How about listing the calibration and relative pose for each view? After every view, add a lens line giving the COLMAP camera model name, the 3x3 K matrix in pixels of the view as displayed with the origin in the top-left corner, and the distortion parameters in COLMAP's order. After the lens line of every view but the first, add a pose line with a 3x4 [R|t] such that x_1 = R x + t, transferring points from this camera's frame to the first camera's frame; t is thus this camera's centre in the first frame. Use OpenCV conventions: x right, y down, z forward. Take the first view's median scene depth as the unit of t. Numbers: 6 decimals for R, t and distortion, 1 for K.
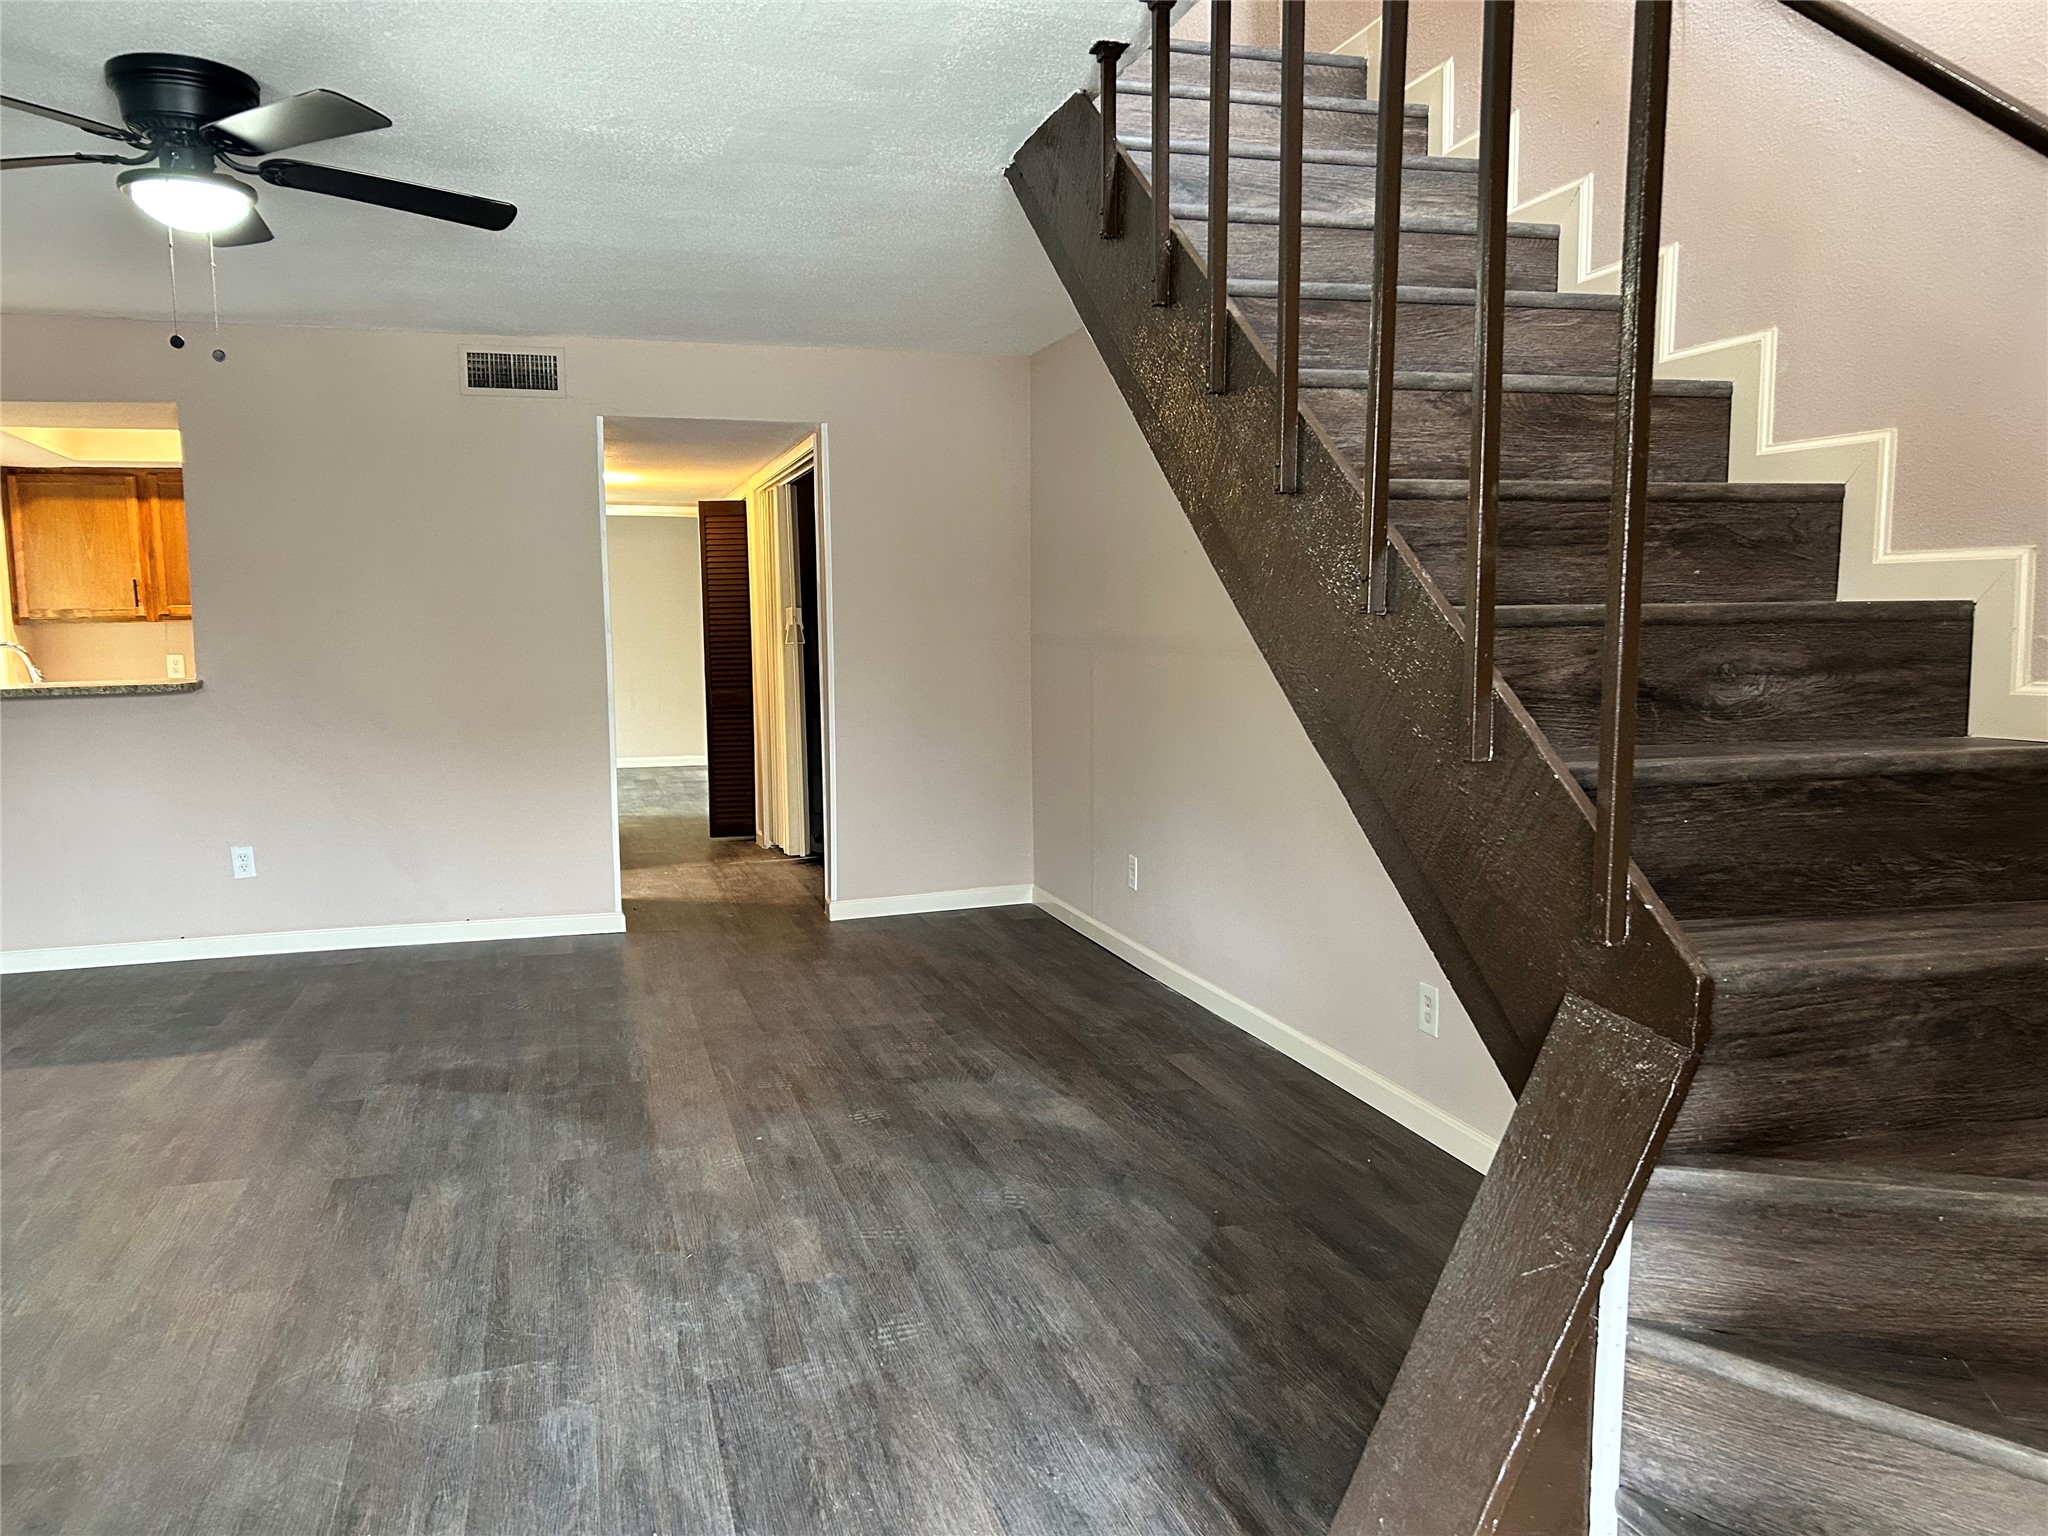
lens RADIAL K [[1551.1, 0, 1018.5], [0, 1551.1, 775.0], [0, 0, 1]] dist [0.065647, -0.069321]
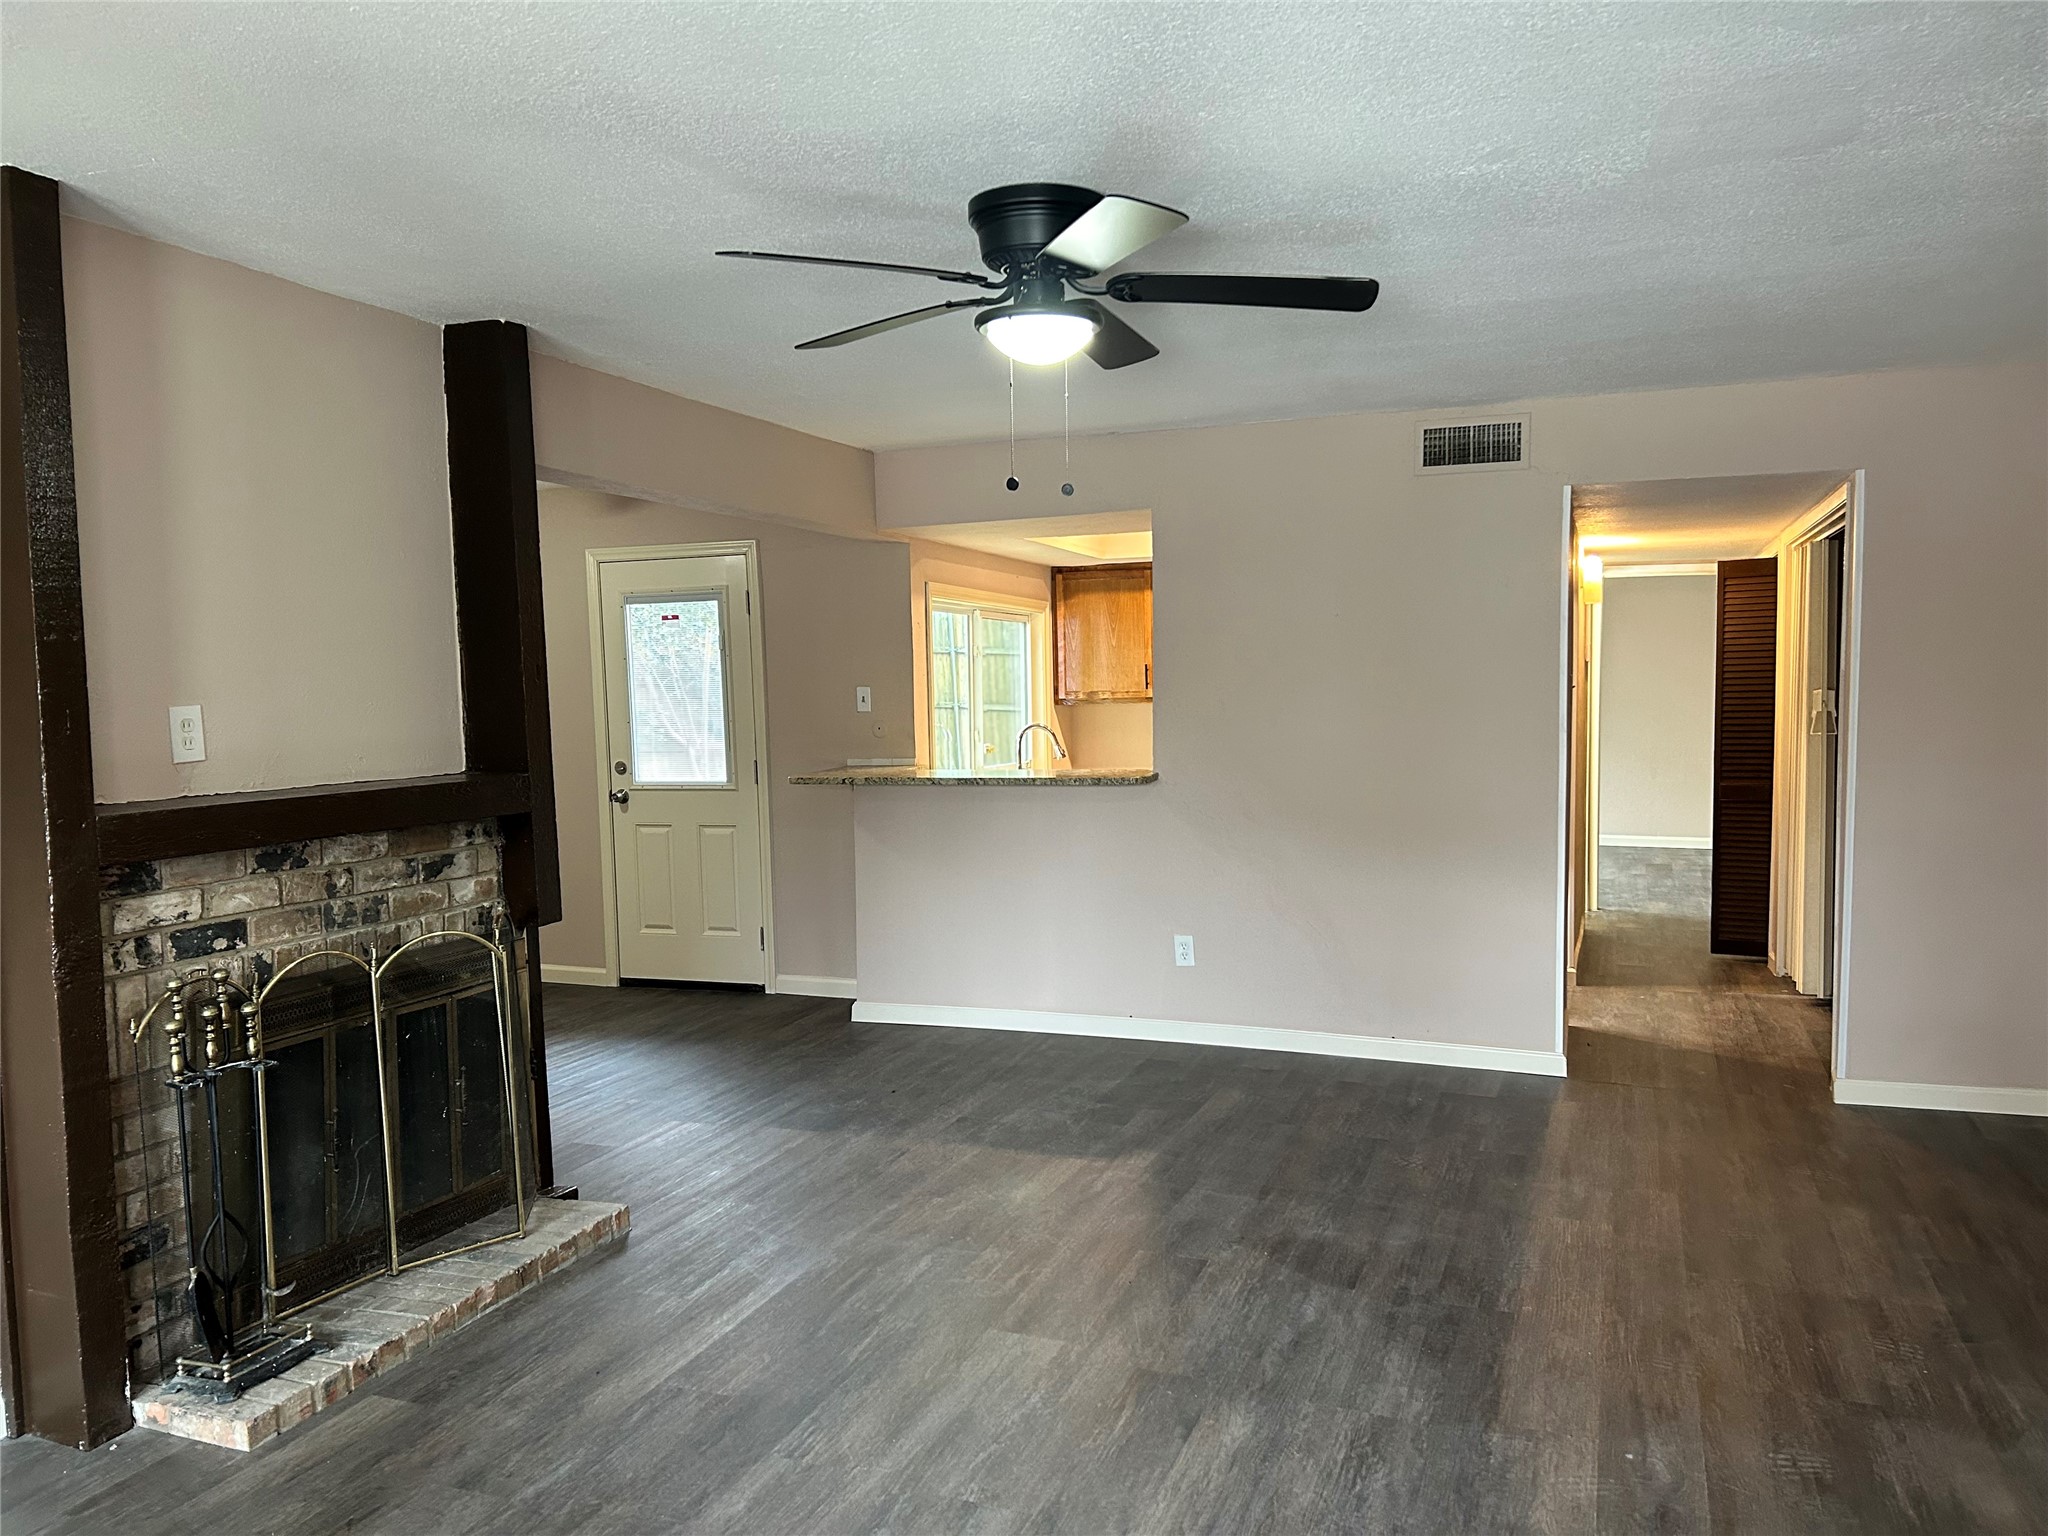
lens RADIAL K [[1551.1, 0, 1018.5], [0, 1551.1, 775.0], [0, 0, 1]] dist [0.065647, -0.069321]
pose [[0.792989, 0.040518, -0.607887, 0.039415], [-0.056828, 0.998355, -0.007588, -0.060132], [0.606580, 0.040562, 0.793987, 0.170921]]
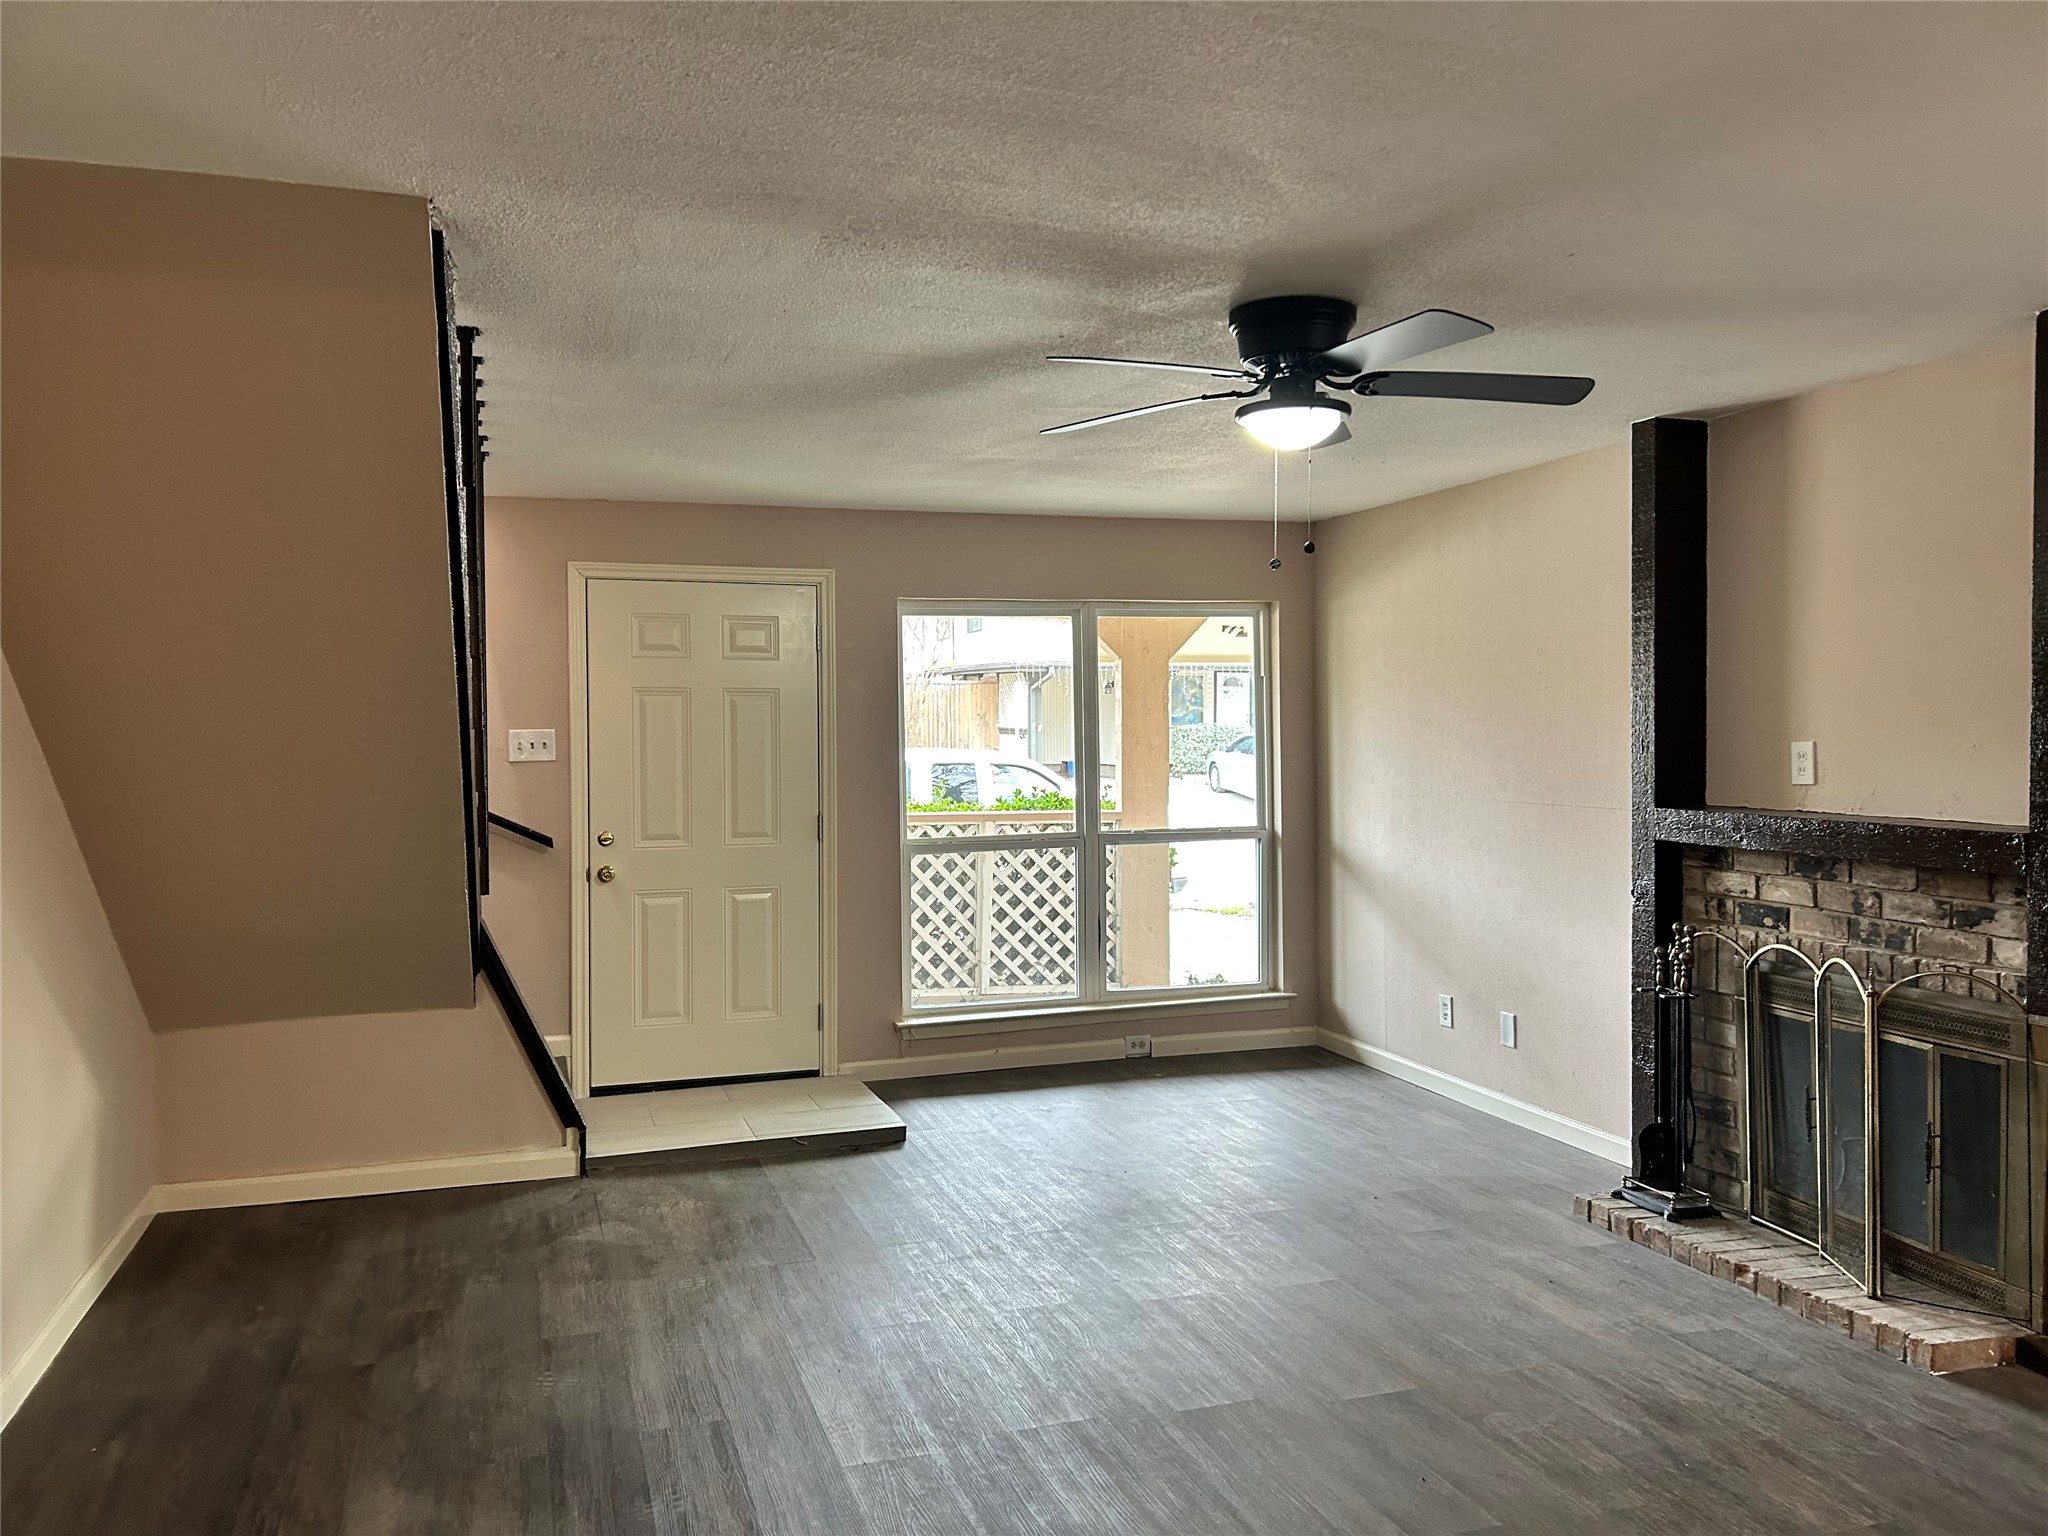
lens RADIAL K [[1551.1, 0, 1018.5], [0, 1551.1, 775.0], [0, 0, 1]] dist [0.065647, -0.069321]
pose [[-0.999610, 0.013166, -0.024628, -0.219203], [0.009904, 0.991705, 0.128155, -0.186389], [0.026111, 0.127861, -0.991448, 1.491021]]
